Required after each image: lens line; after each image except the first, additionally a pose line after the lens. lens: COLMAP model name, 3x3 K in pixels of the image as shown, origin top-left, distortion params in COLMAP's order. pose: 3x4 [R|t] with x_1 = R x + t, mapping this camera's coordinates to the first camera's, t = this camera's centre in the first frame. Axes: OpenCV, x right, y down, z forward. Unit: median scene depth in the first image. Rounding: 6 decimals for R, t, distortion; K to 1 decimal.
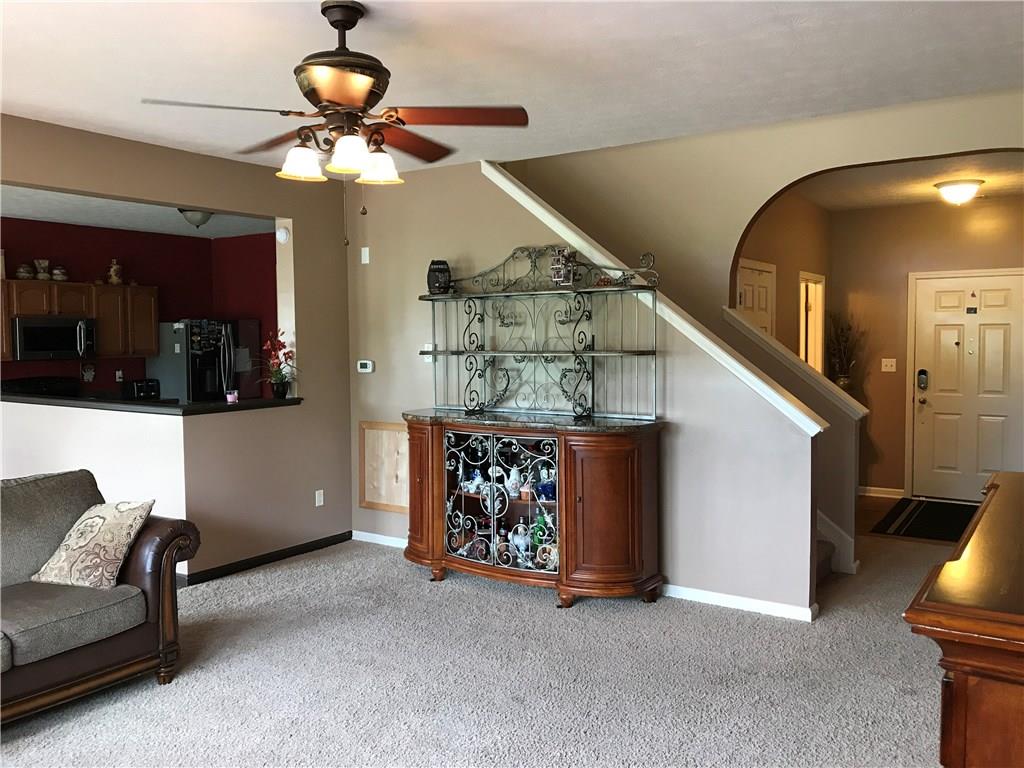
lens RADIAL K [[855.2, 0, 504.9], [0, 855.2, 381.0], [0, 0, 1]] dist [0.028709, -0.036488]
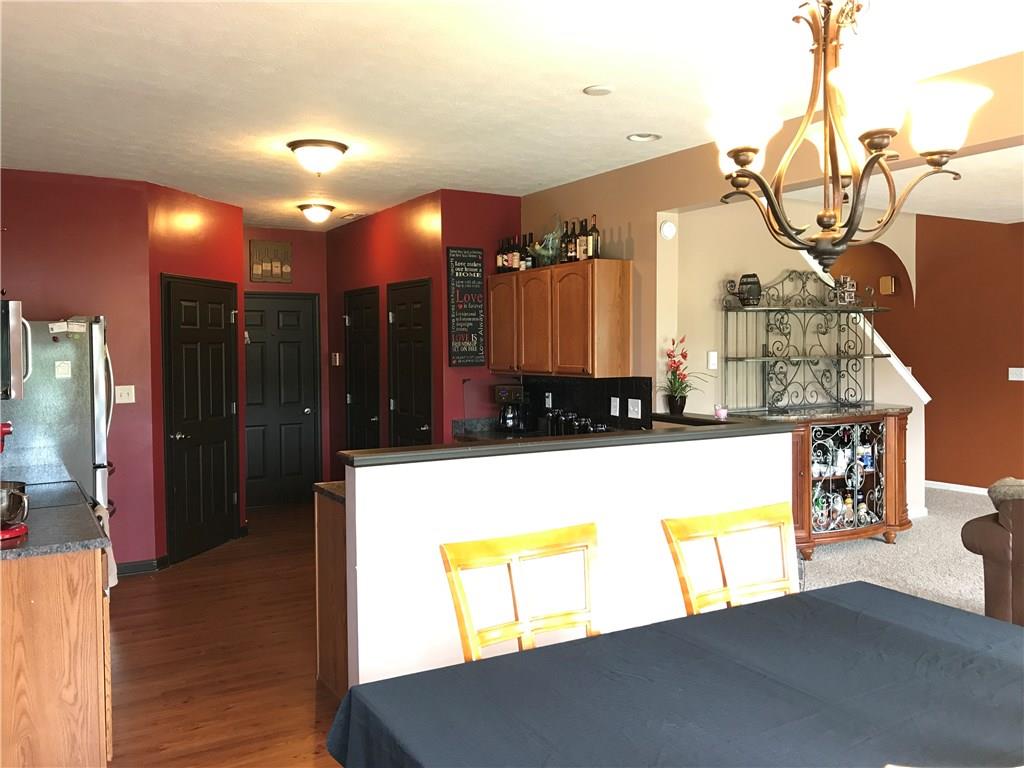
lens RADIAL K [[855.2, 0, 522.3], [0, 855.2, 377.9], [0, 0, 1]] dist [0.028709, -0.036488]
pose [[0.412996, -0.029103, 0.910268, -1.190679], [0.054455, 0.998490, 0.007216, -0.033348], [-0.909104, 0.046589, 0.413957, 0.817808]]
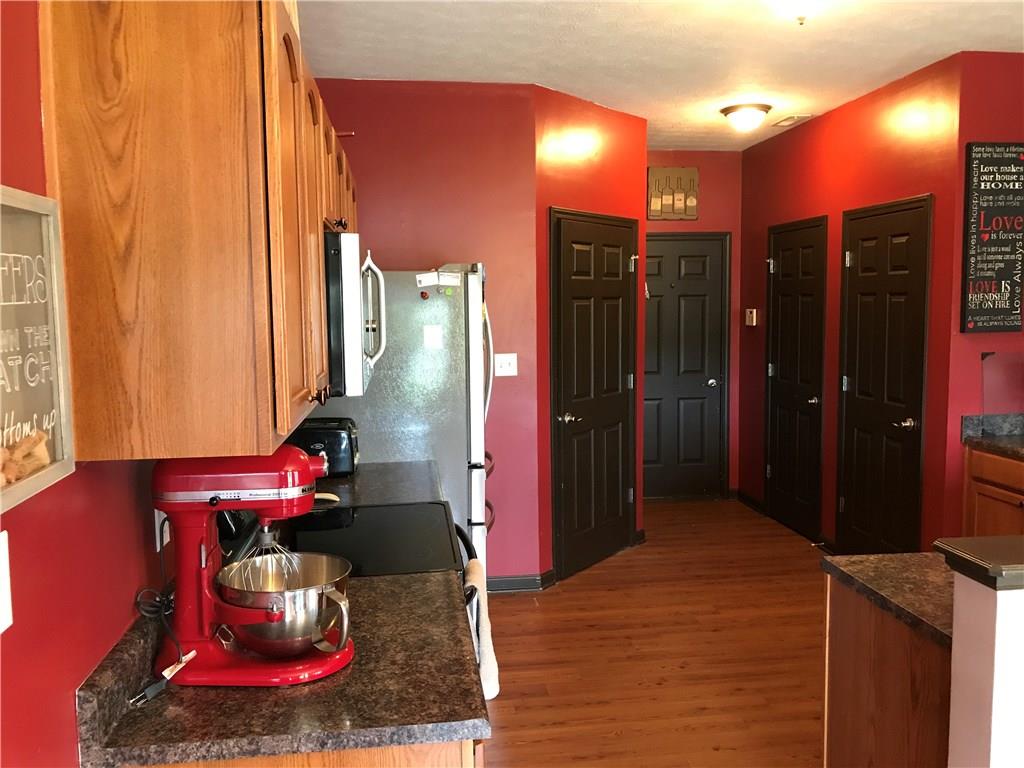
lens RADIAL K [[855.2, 0, 509.0], [0, 855.2, 383.6], [0, 0, 1]] dist [0.028709, -0.036488]
pose [[0.750007, -0.064989, 0.658229, -0.977902], [0.043894, 0.997858, 0.048508, -0.053729], [-0.659972, -0.007489, 0.751253, 1.073133]]
